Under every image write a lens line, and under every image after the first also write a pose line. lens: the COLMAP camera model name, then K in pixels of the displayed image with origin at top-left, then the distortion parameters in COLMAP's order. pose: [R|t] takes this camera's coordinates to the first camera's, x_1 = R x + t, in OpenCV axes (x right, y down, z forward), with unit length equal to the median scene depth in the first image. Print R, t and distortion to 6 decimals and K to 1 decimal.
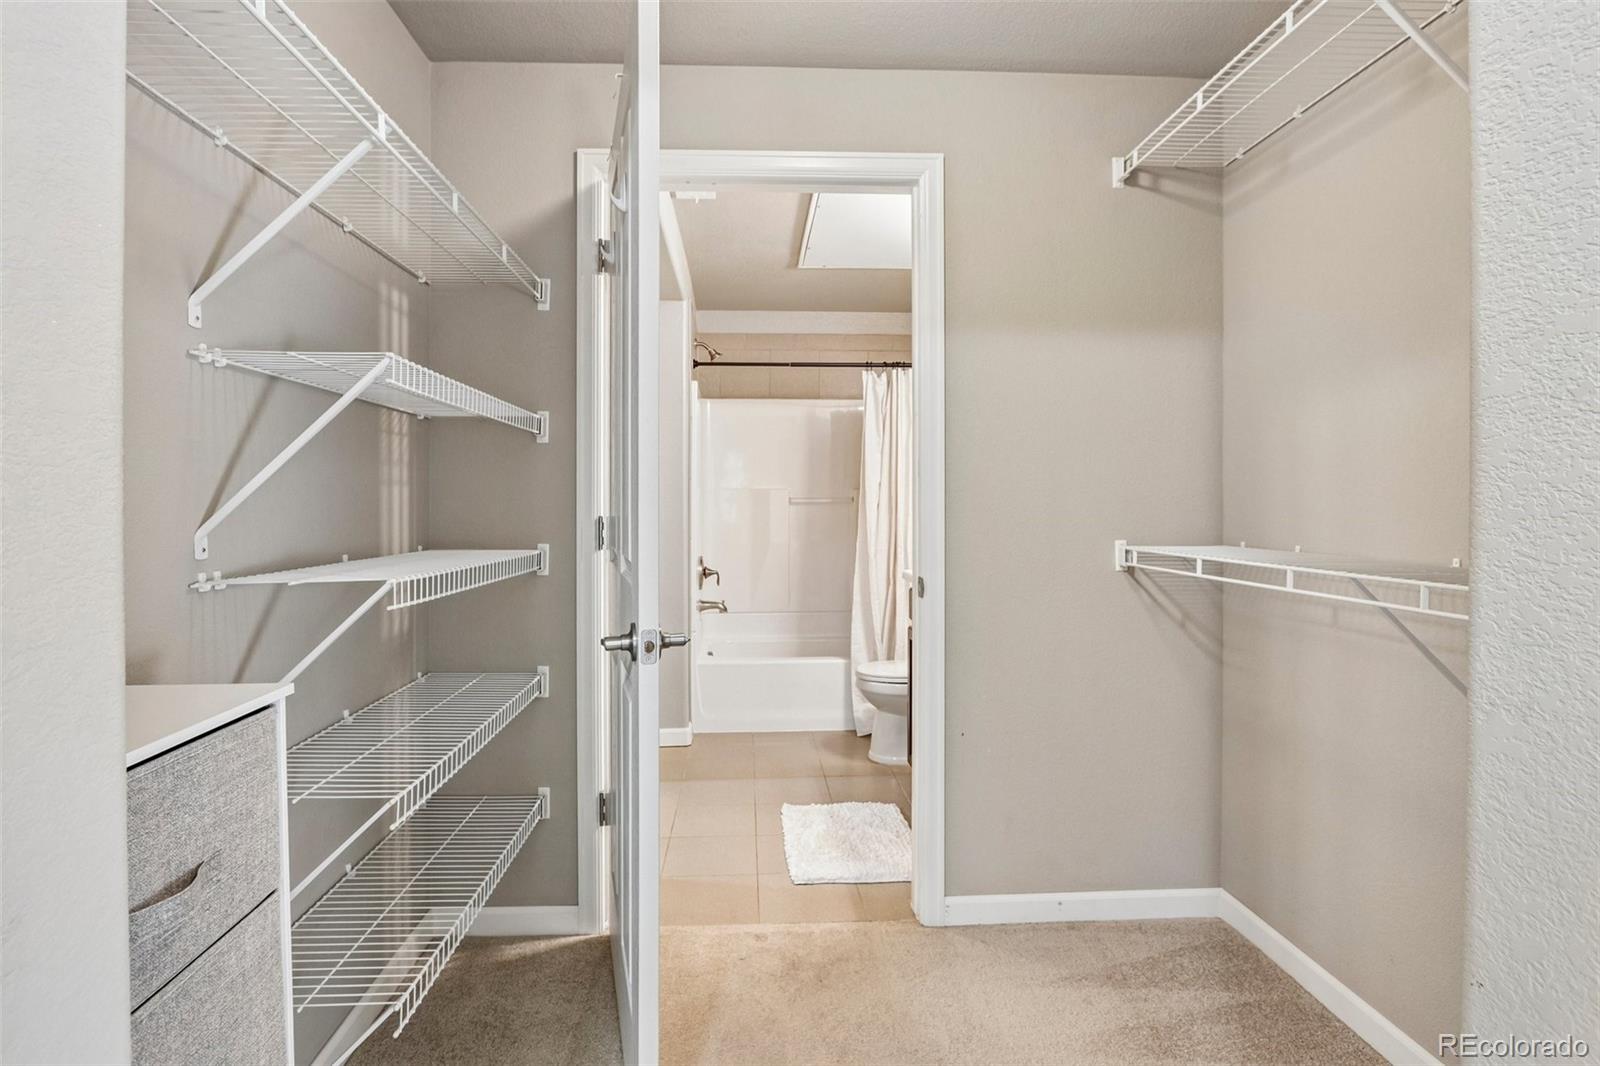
lens RADIAL K [[793.7, 0, 791.5], [0, 793.7, 517.6], [0, 0, 1]] dist [-0.008514, -0.000092]
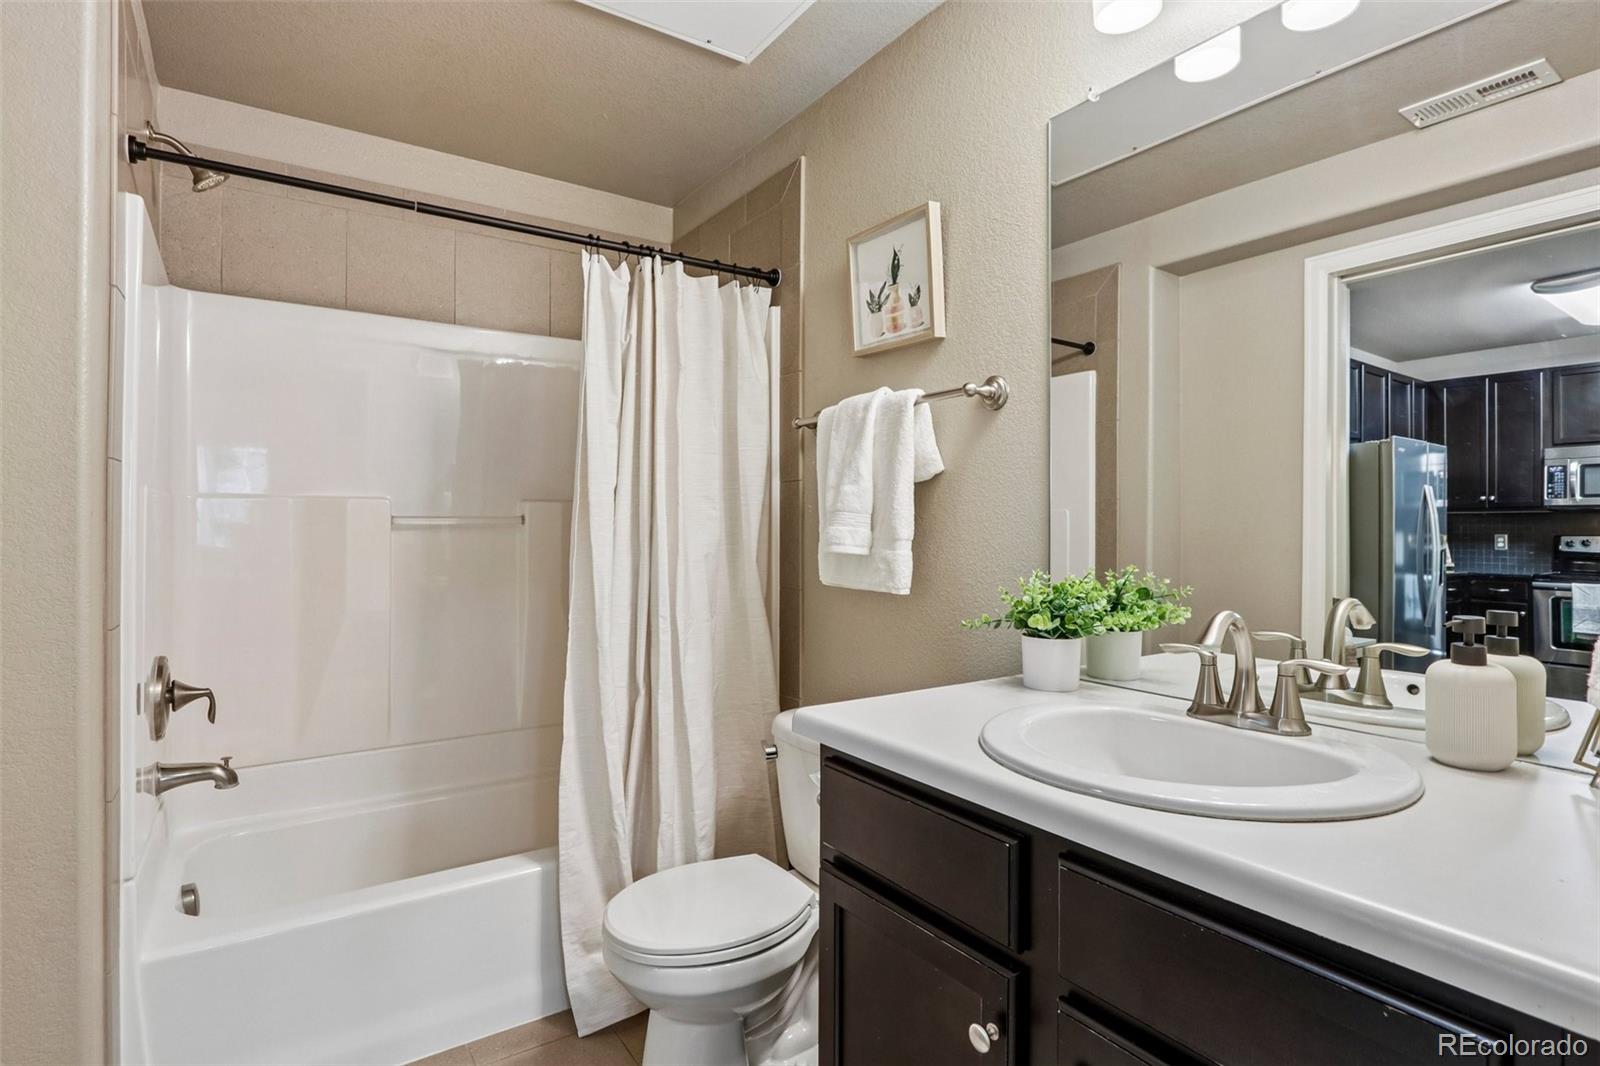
lens RADIAL K [[805.2, 0, 800.0], [0, 805.2, 533.0], [0, 0, 1]] dist [-0.015467, -0.000242]
pose [[0.865079, 0.001884, 0.501632, -0.035565], [0.001799, 0.999975, -0.006858, -0.011416], [-0.501633, 0.006835, 0.865054, 0.485736]]
